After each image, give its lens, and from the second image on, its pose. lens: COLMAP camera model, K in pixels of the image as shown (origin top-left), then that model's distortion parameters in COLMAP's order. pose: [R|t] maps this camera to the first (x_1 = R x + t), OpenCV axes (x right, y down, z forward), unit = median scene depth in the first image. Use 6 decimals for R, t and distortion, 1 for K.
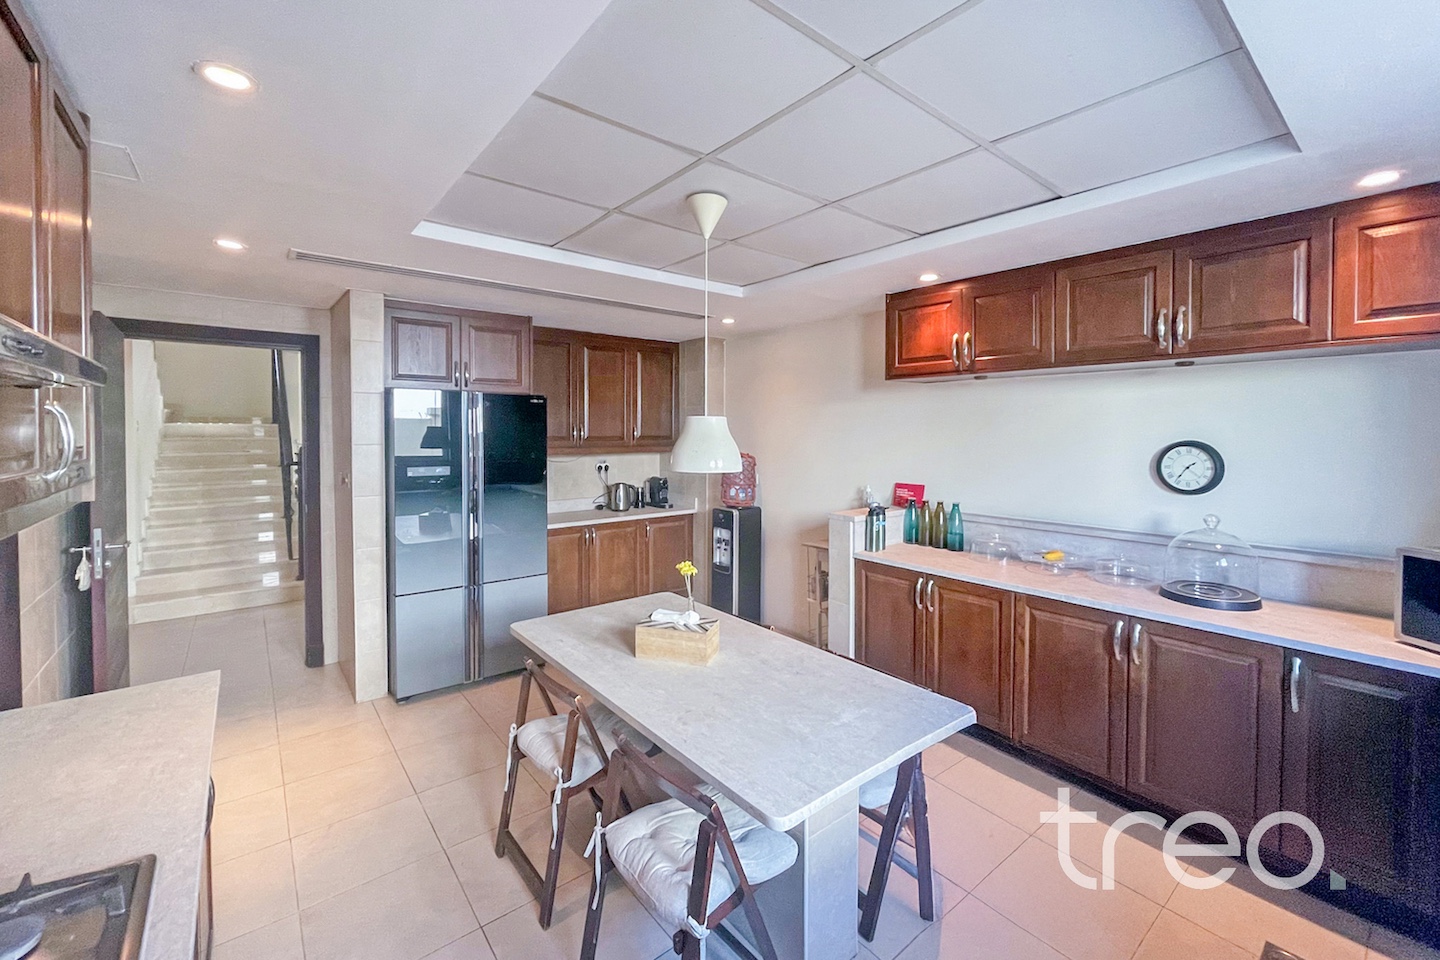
lens RADIAL K [[597.3, 0, 719.1], [0, 597.3, 440.7], [0, 0, 1]] dist [-0.000454, -0.000016]
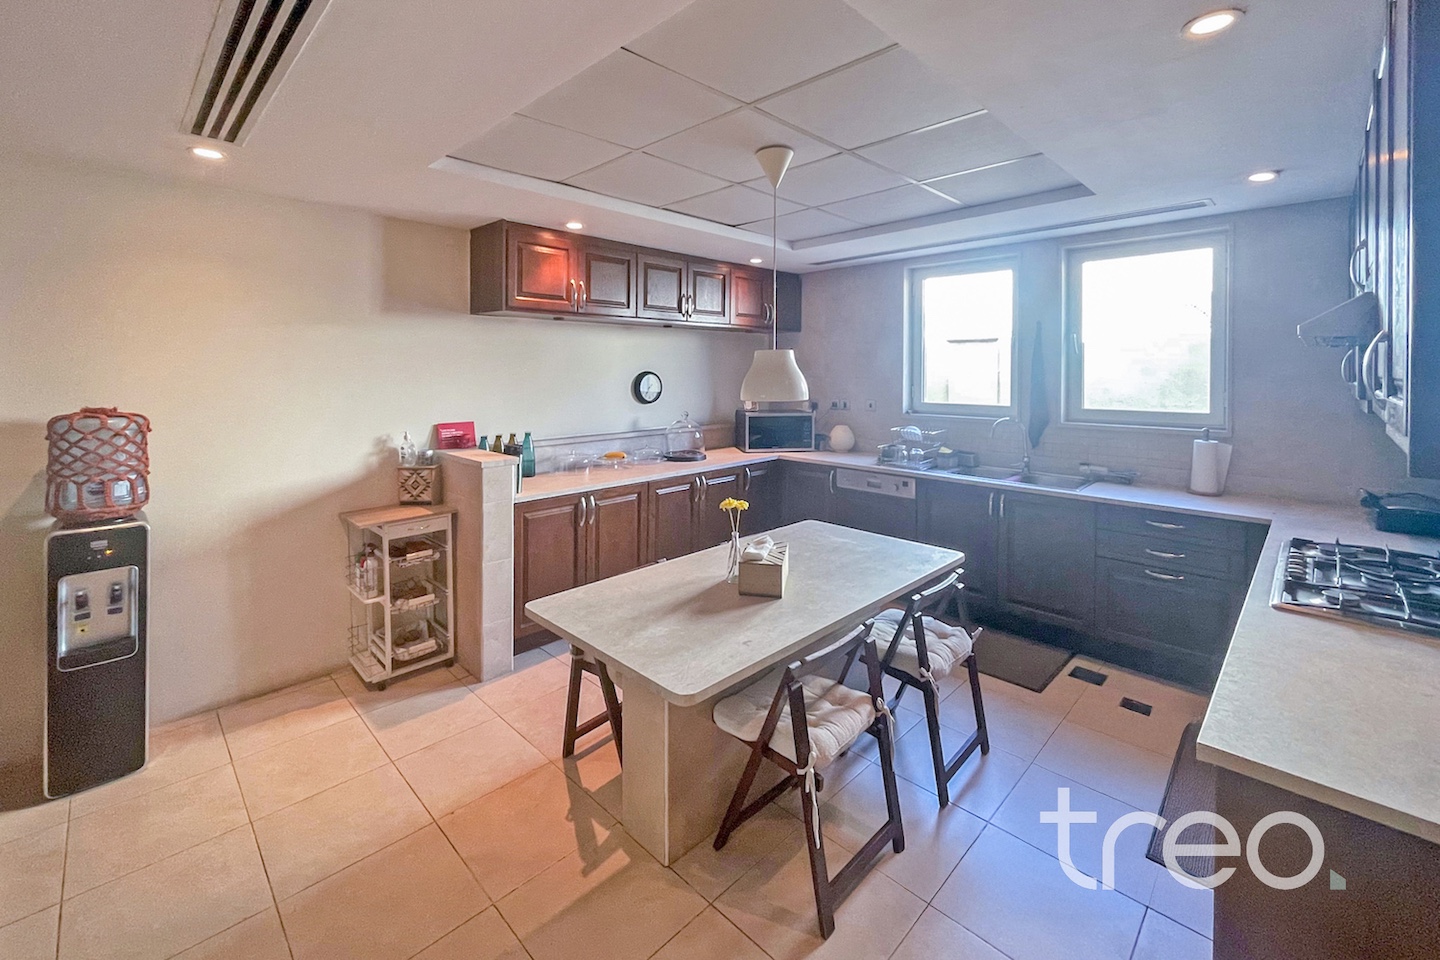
lens RADIAL K [[597.3, 0, 719.1], [0, 597.3, 440.7], [0, 0, 1]] dist [-0.000454, -0.000016]
pose [[-0.108409, -0.125615, 0.986138, -0.815164], [0.016364, 0.991625, 0.128113, -0.015891], [-0.993972, 0.030026, -0.105446, 0.870128]]
